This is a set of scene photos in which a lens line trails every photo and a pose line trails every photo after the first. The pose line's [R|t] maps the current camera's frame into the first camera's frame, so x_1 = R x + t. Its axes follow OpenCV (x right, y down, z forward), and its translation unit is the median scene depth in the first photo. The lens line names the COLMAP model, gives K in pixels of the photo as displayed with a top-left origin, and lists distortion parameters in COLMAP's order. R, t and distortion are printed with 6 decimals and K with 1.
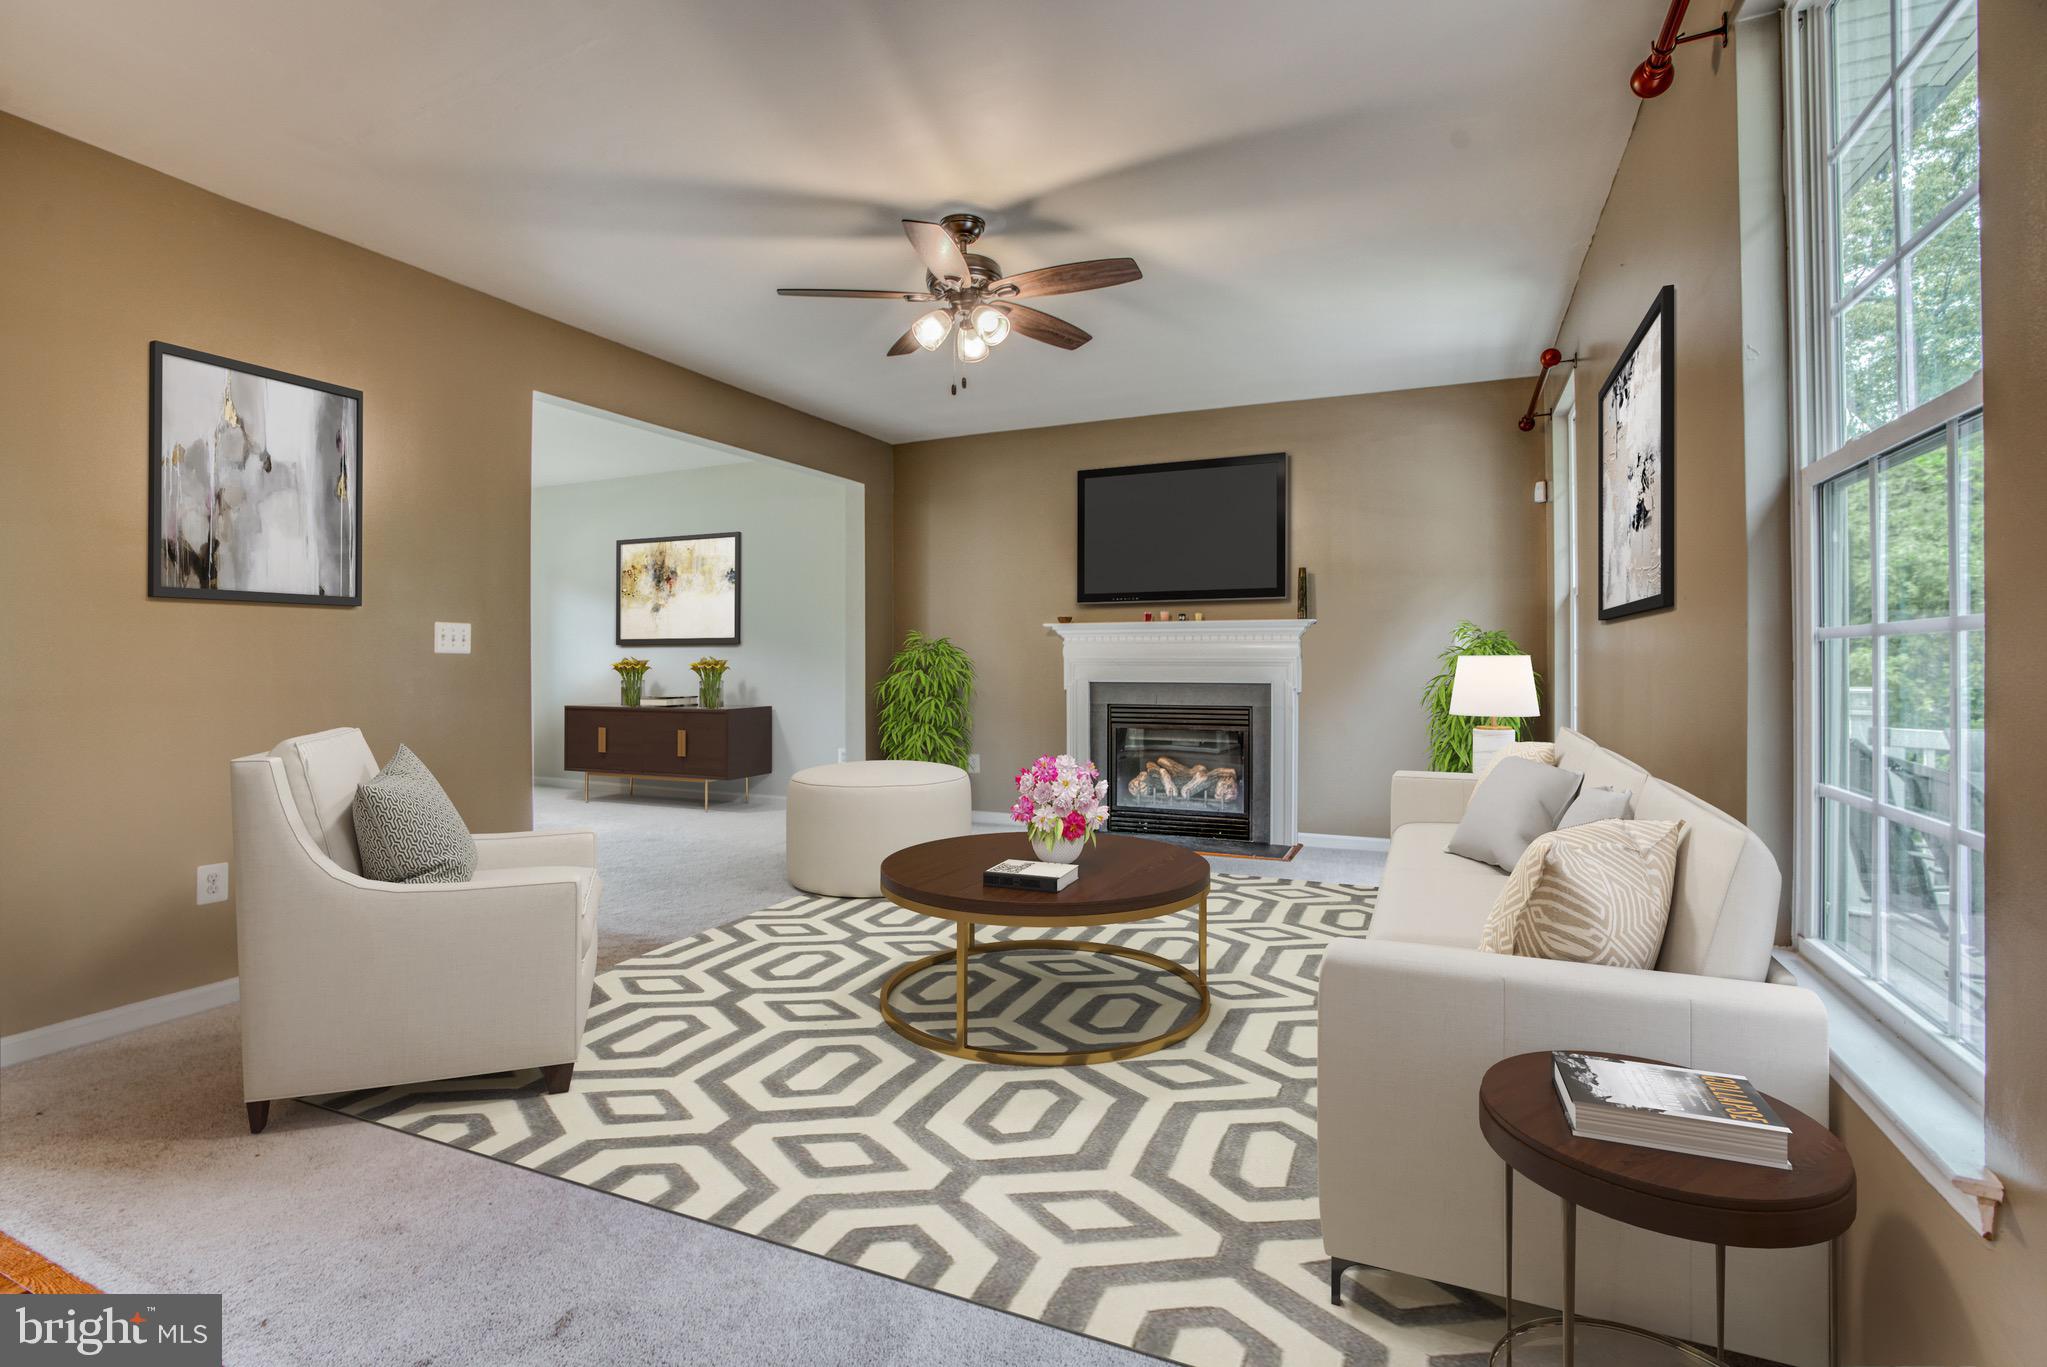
lens RADIAL K [[945.8, 0, 1031.3], [0, 945.8, 660.8], [0, 0, 1]] dist [-0.025626, 0.000242]
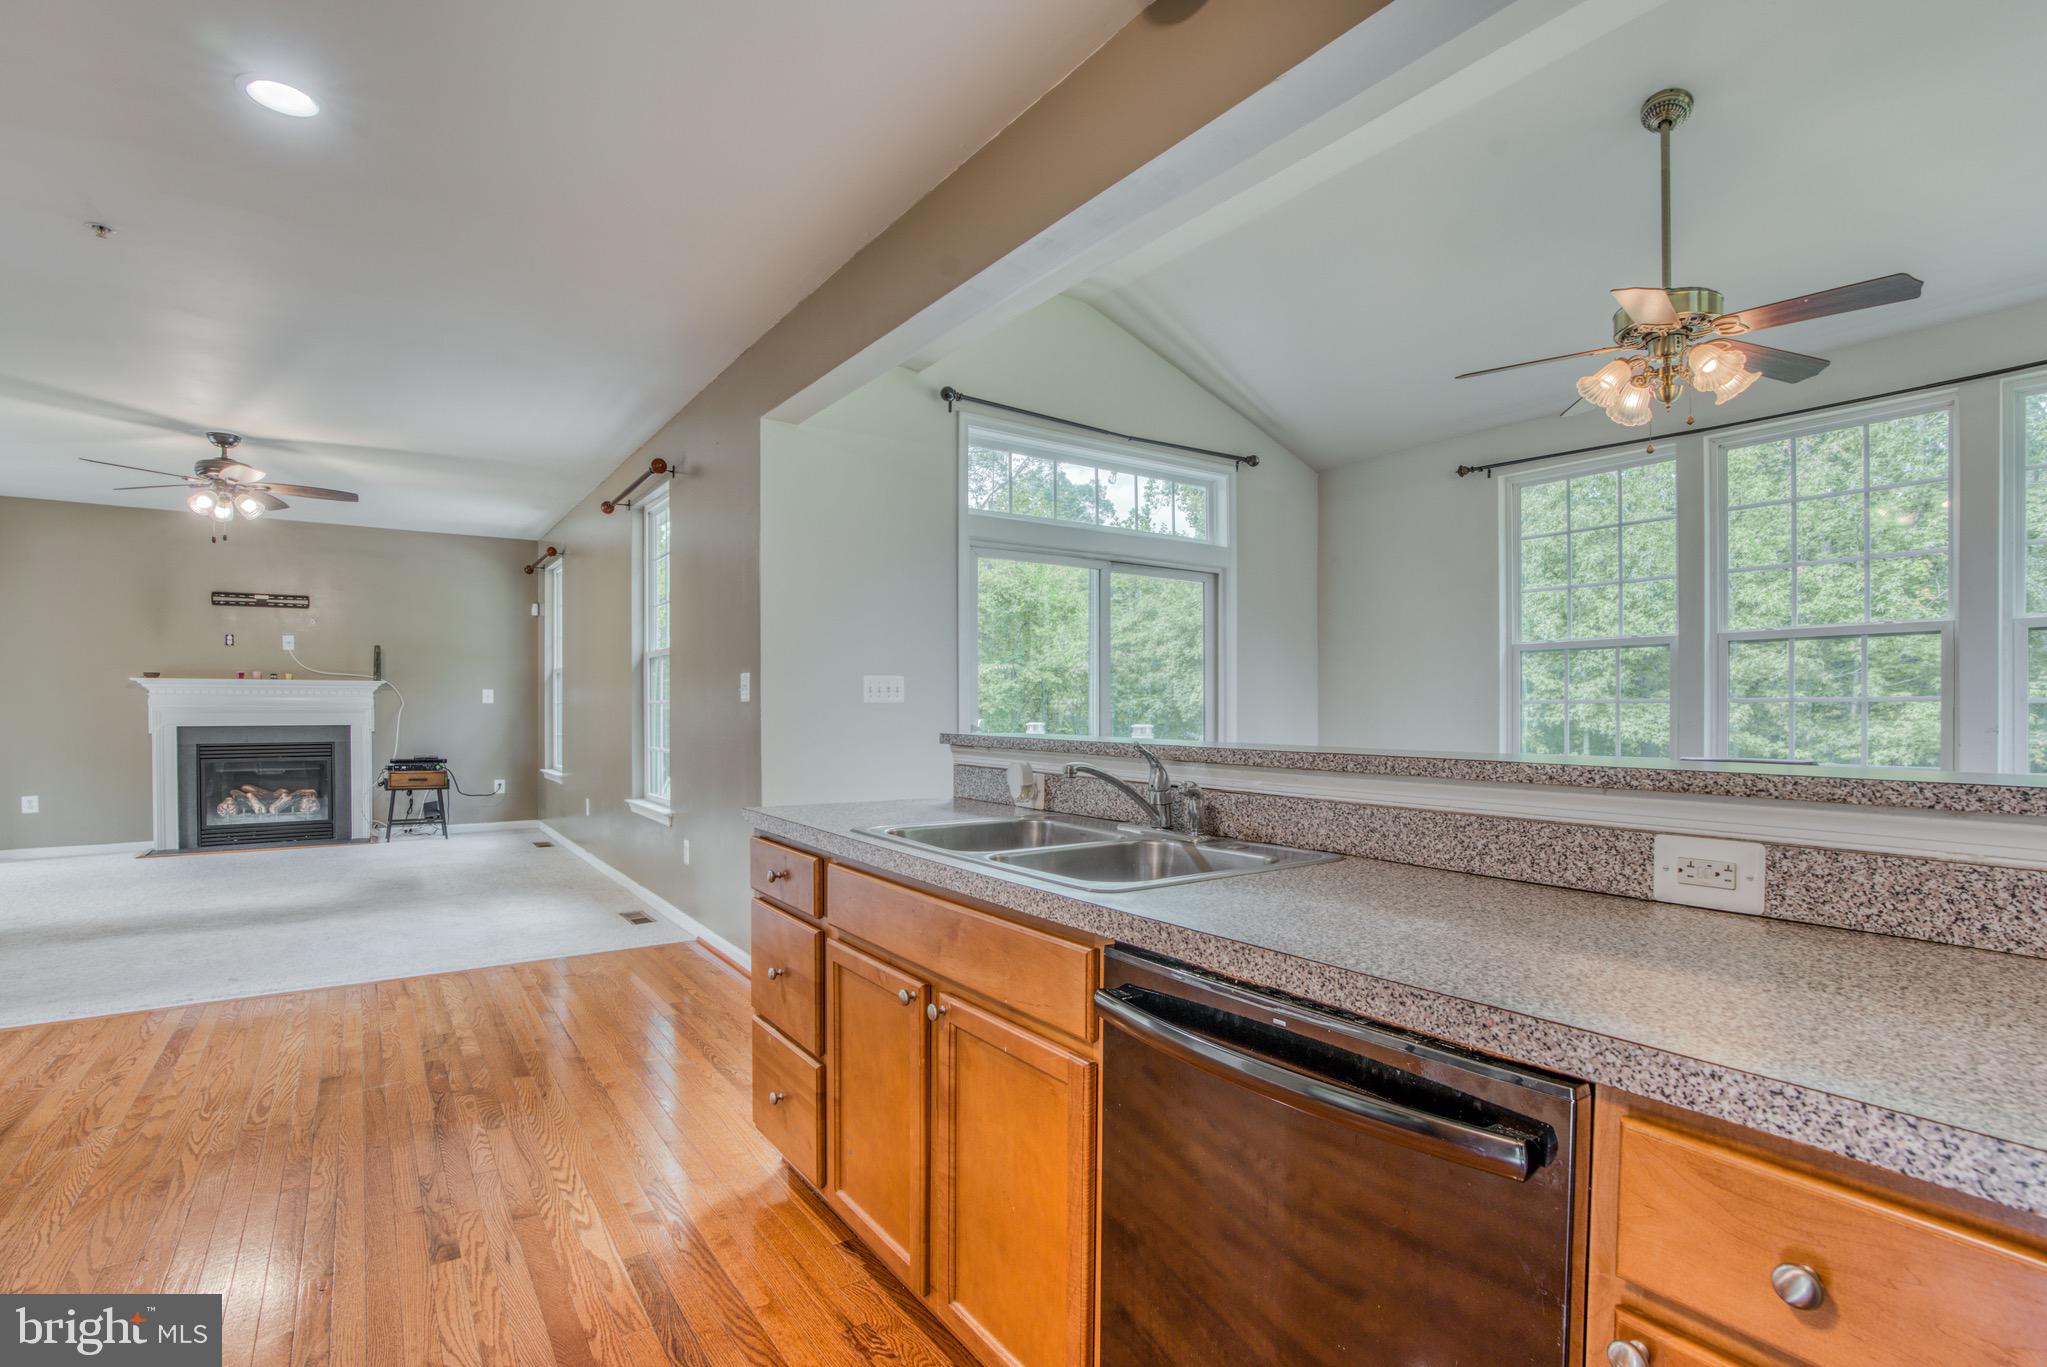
lens RADIAL K [[945.8, 0, 1018.8], [0, 945.8, 698.7], [0, 0, 1]] dist [-0.025626, 0.000242]
pose [[0.518020, 0.009388, 0.855317, -0.453094], [0.001795, 0.999926, -0.012062, 0.002886], [-0.855367, 0.007784, 0.517965, -0.622460]]
